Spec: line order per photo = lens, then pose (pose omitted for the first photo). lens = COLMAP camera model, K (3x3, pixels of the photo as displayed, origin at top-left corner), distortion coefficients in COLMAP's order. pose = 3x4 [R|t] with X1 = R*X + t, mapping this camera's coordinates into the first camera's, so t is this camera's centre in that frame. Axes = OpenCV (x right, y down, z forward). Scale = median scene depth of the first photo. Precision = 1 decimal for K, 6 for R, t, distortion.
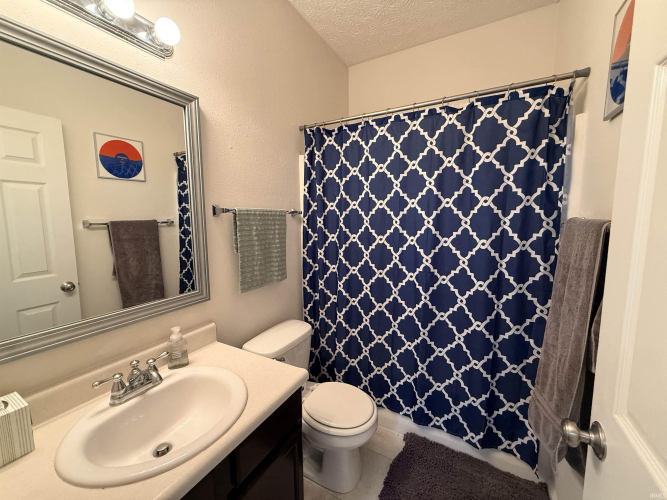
lens RADIAL K [[268.7, 0, 333.3], [0, 268.7, 244.4], [0, 0, 1]] dist [-0.003161, -0.000201]
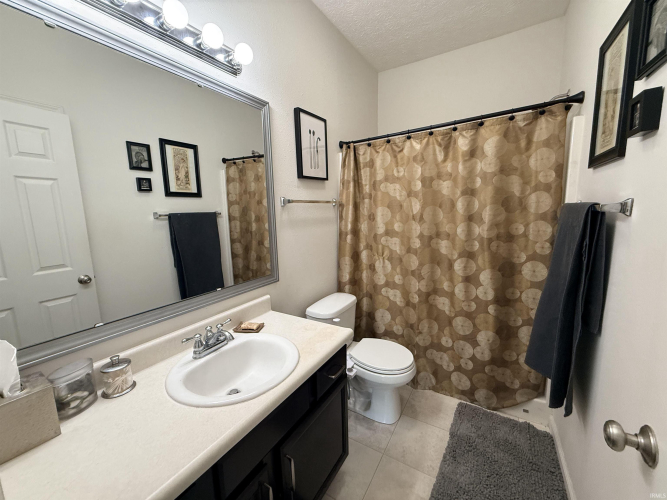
lens RADIAL K [[268.7, 0, 330.8], [0, 268.7, 253.0], [0, 0, 1]] dist [-0.003161, -0.000201]
pose [[0.999534, 0.000099, -0.030530, -0.145657], [0.001530, 0.998577, 0.053315, 0.038597], [0.030492, -0.053337, 0.998111, -0.216183]]
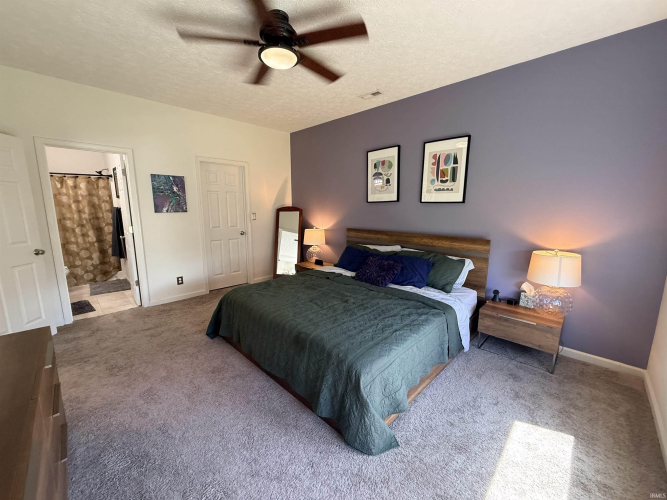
lens RADIAL K [[268.7, 0, 332.7], [0, 268.7, 250.2], [0, 0, 1]] dist [-0.003161, -0.000201]
pose [[0.272505, -0.135074, 0.952626, -1.269499], [0.080336, 0.989834, 0.117369, 0.193709], [-0.958795, 0.044547, 0.280586, -1.899329]]
